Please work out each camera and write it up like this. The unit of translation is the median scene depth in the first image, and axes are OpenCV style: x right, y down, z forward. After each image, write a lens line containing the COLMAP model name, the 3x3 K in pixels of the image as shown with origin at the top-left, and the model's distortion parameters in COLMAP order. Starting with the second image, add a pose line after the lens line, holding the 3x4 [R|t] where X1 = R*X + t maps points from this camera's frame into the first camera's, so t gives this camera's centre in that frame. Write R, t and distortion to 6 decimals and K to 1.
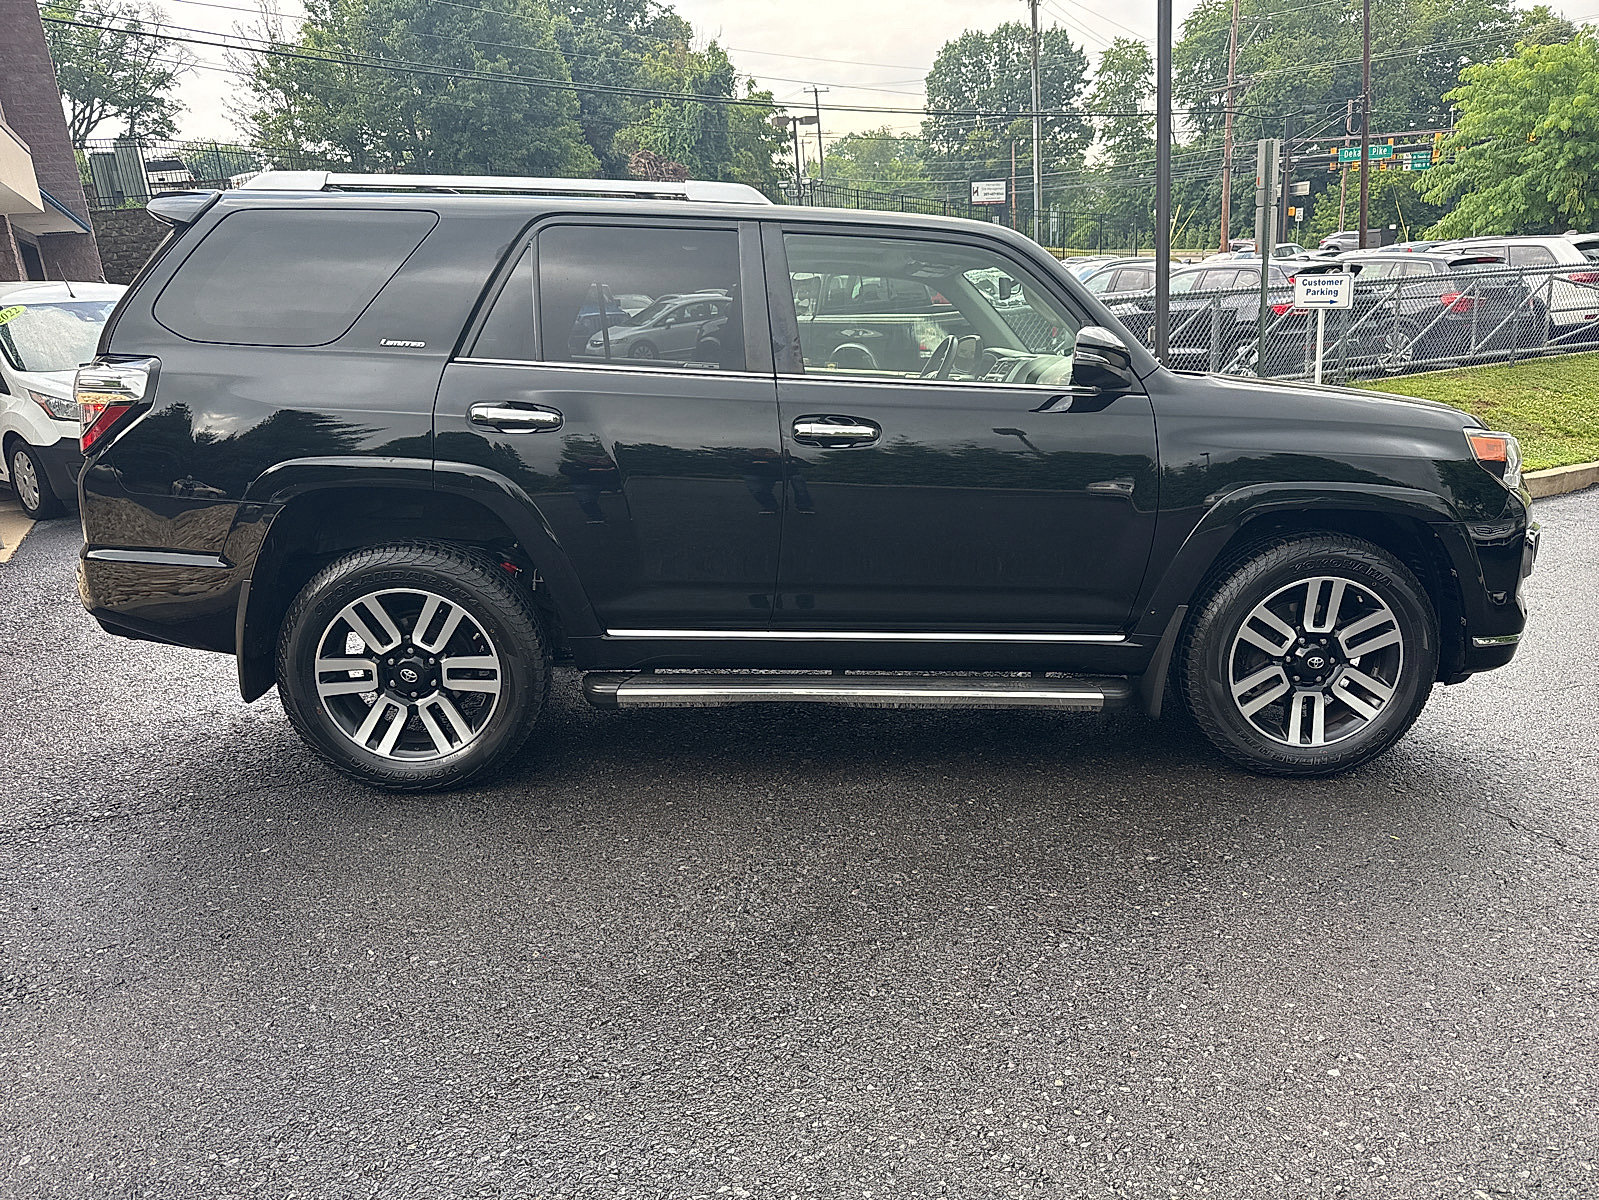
lens RADIAL K [[1149.7, 0, 801.8], [0, 1149.7, 556.3], [0, 0, 1]] dist [0.018904, -0.018835]
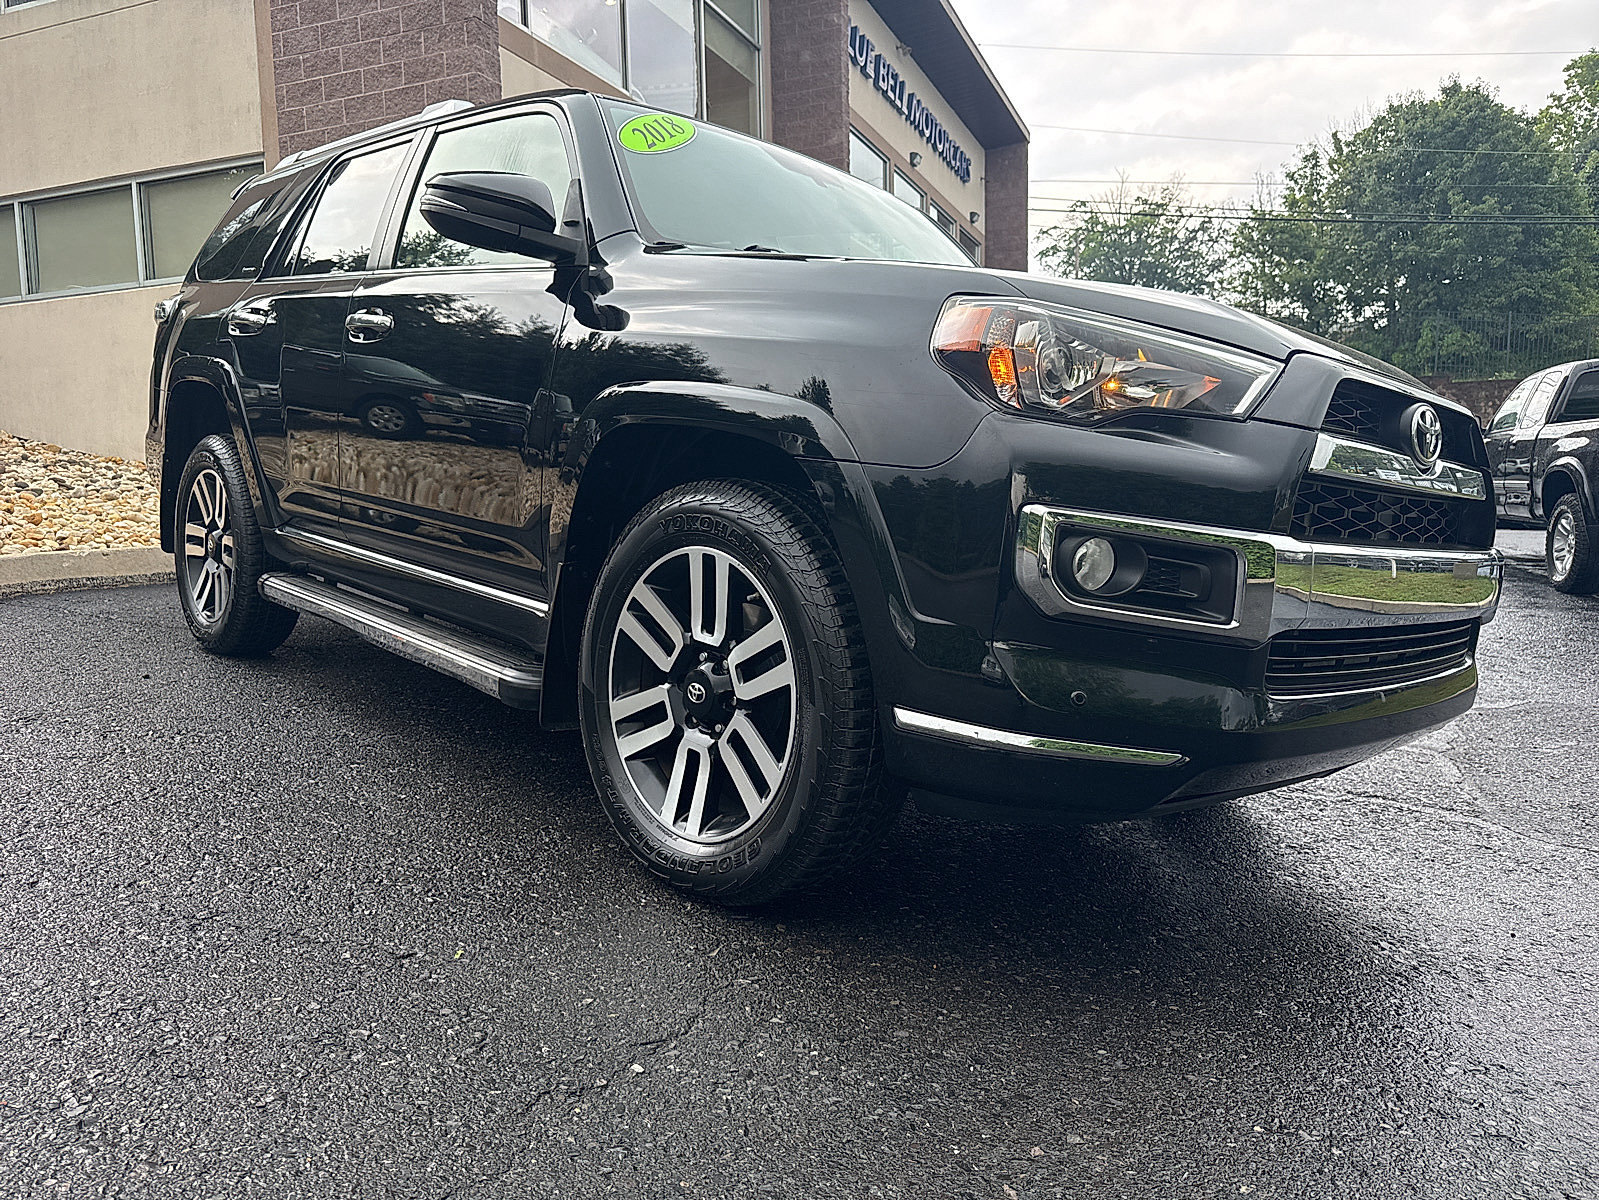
lens RADIAL K [[1149.7, 0, 797.5], [0, 1149.7, 591.3], [0, 0, 1]] dist [0.018904, -0.018835]
pose [[0.661240, 0.133807, -0.738145, 0.926748], [-0.220293, 0.975217, -0.020559, 0.042103], [0.717100, 0.176203, 0.674329, 0.635452]]
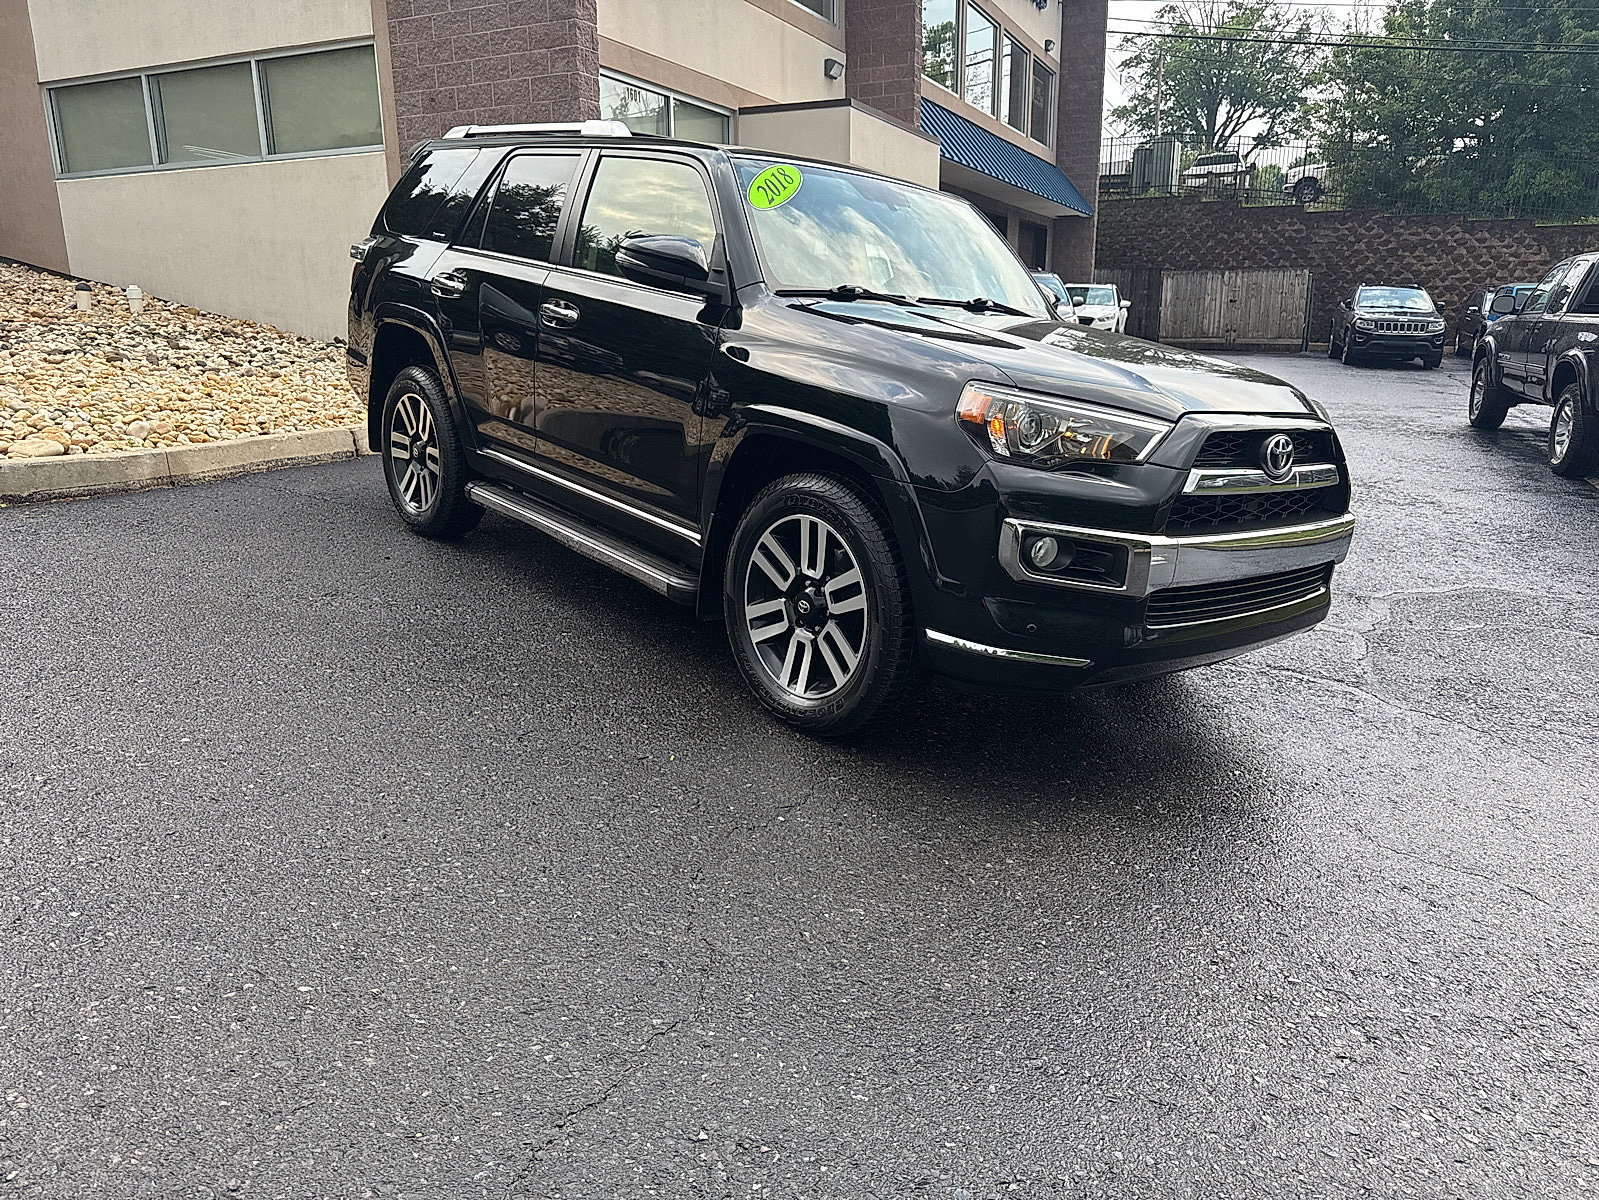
lens RADIAL K [[1149.7, 0, 805.1], [0, 1149.7, 609.9], [0, 0, 1]] dist [0.018904, -0.018835]
pose [[0.626902, 0.270833, -0.730509, 1.159434], [-0.240670, 0.959095, 0.149045, -0.048069], [0.740994, 0.082375, 0.666440, 0.371844]]
